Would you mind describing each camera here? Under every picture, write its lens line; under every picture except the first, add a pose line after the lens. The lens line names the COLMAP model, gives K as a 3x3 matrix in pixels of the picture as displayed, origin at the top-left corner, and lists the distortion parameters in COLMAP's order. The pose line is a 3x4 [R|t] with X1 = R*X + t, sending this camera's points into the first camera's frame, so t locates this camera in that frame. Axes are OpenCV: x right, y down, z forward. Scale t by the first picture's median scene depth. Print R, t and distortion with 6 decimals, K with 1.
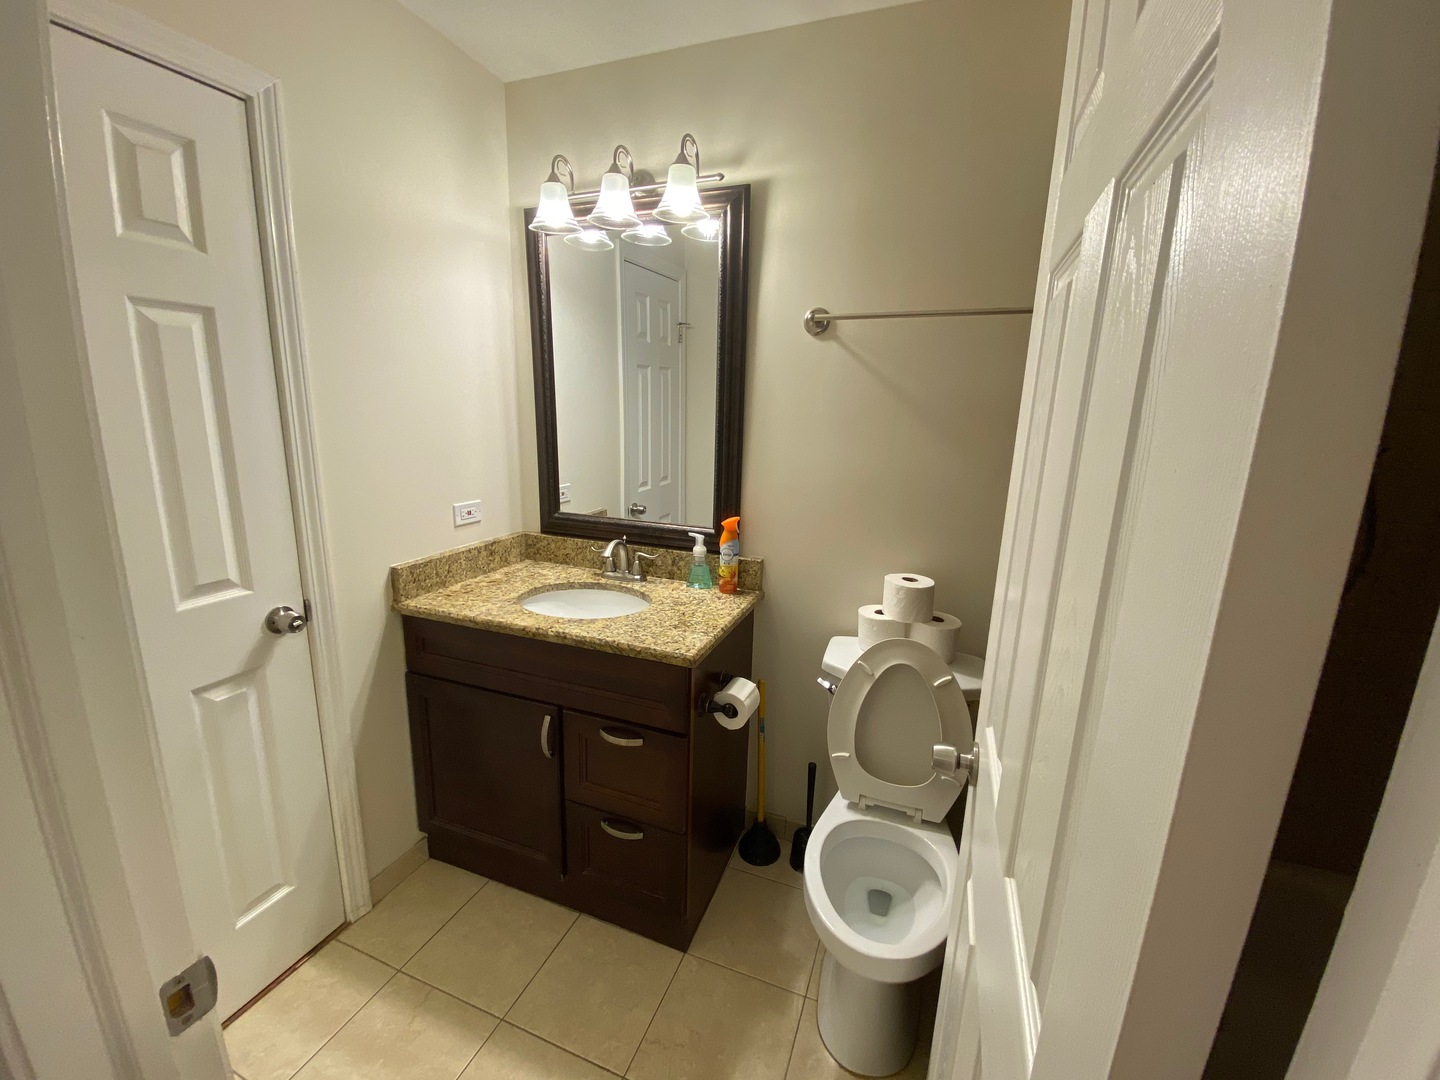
lens RADIAL K [[584.6, 0, 722.4], [0, 584.6, 538.2], [0, 0, 1]] dist [-0.002429, -0.000951]
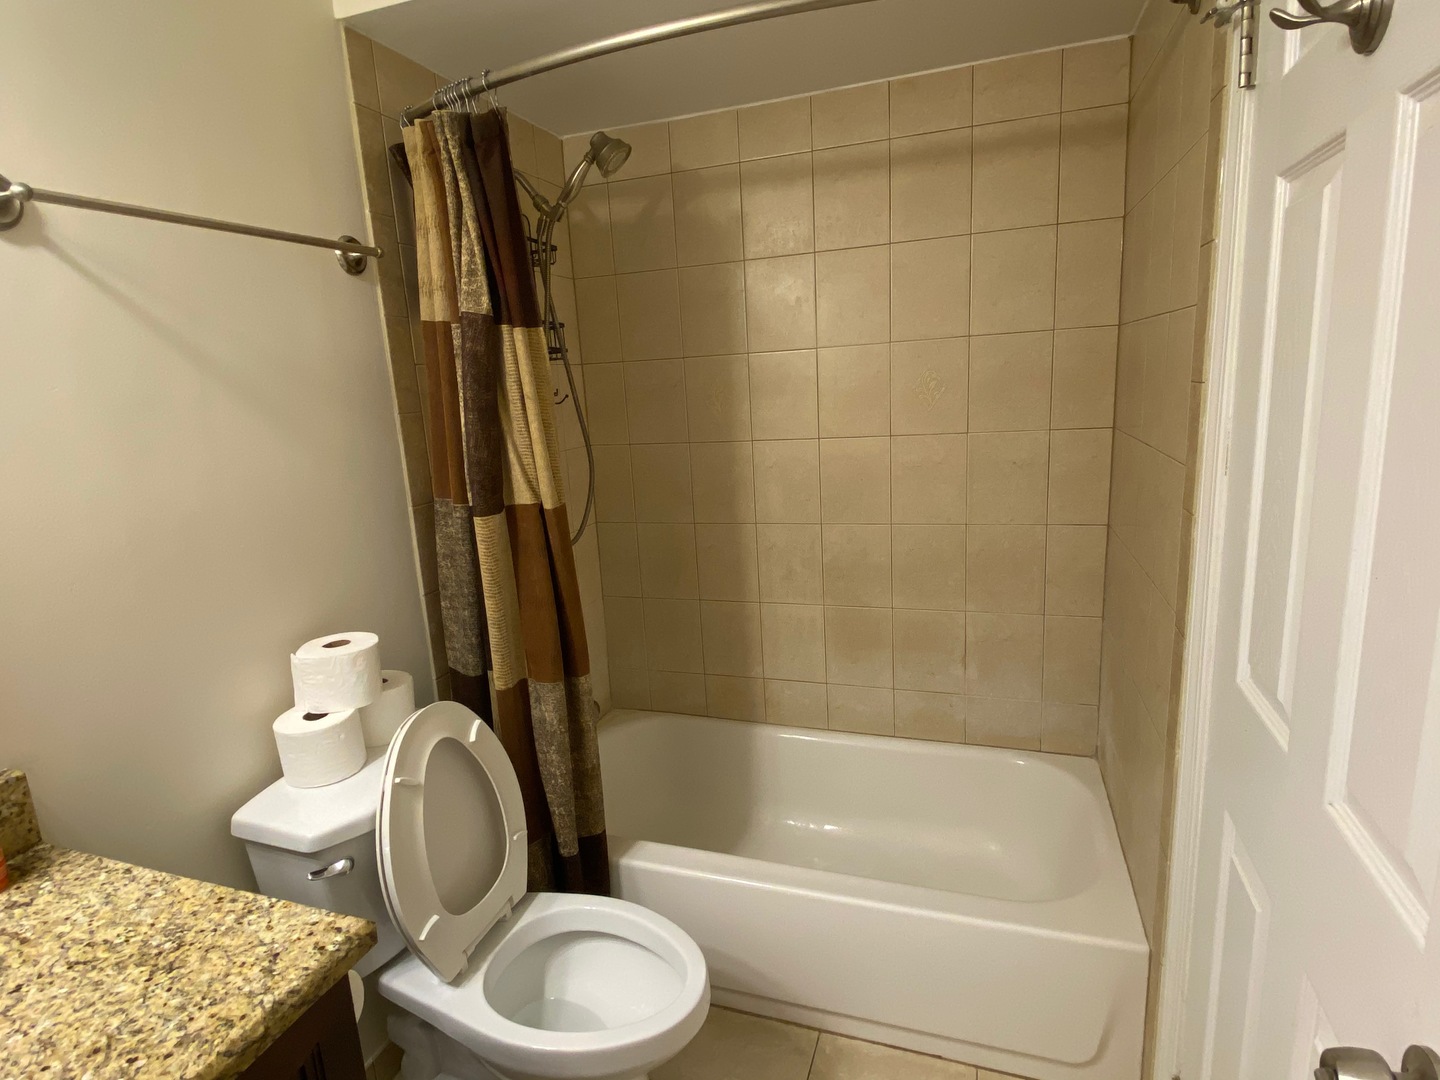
lens RADIAL K [[772.0, 0, 721.2], [0, 772.0, 534.6], [0, 0, 1]] dist [-0.000566, -0.000655]
pose [[-0.035618, -0.236593, 0.970956, -0.484986], [0.264462, 0.934704, 0.237461, -0.129141], [-0.963738, 0.265239, 0.029277, 0.527606]]
